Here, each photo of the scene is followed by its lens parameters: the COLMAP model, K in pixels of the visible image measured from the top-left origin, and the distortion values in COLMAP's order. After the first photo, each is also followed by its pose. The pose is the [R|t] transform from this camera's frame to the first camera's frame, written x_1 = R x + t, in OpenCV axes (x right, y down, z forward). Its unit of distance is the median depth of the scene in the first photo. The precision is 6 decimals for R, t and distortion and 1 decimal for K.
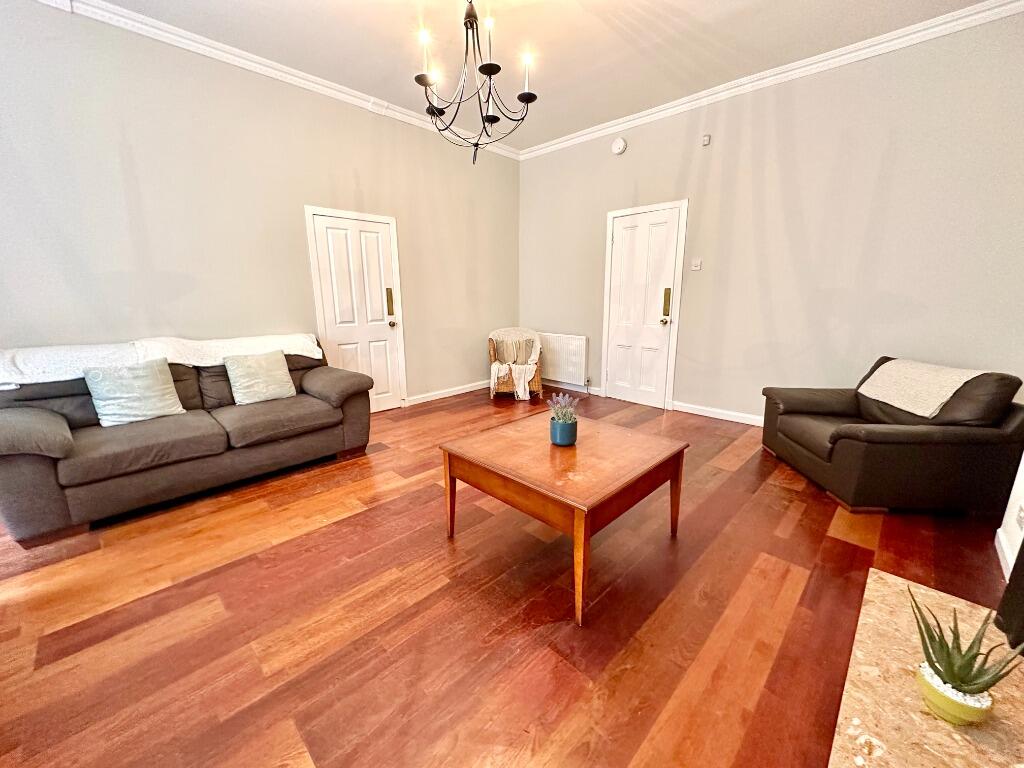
lens RADIAL K [[409.5, 0, 508.5], [0, 409.5, 384.3], [0, 0, 1]] dist [0.001210, 0.000086]
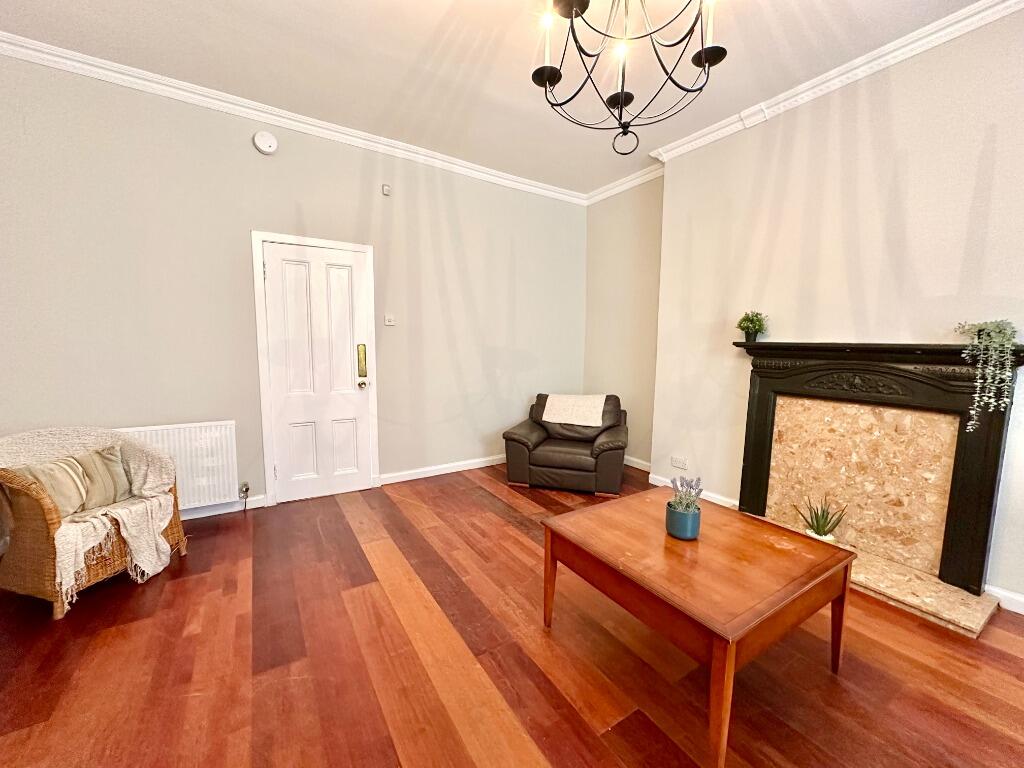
lens RADIAL K [[409.5, 0, 512.0], [0, 409.5, 383.8], [0, 0, 1]] dist [0.001210, 0.000086]
pose [[0.218646, -0.088429, 0.971789, -0.364125], [0.202675, 0.978283, 0.043420, -0.132855], [-0.954524, 0.187464, 0.231820, 0.540021]]
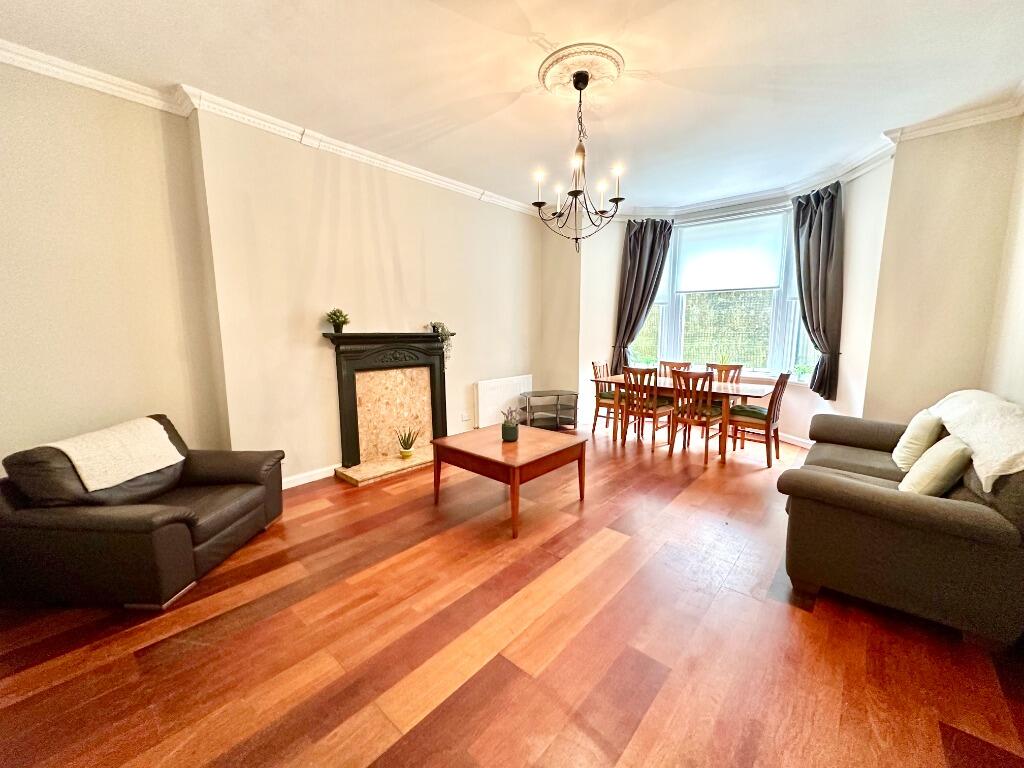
lens RADIAL K [[409.5, 0, 511.6], [0, 409.5, 384.2], [0, 0, 1]] dist [0.001210, 0.000086]
pose [[-0.997389, 0.016622, -0.070271, 0.118901], [-0.009099, 0.936460, 0.350655, -0.299690], [0.071634, 0.350379, -0.933864, 1.188985]]
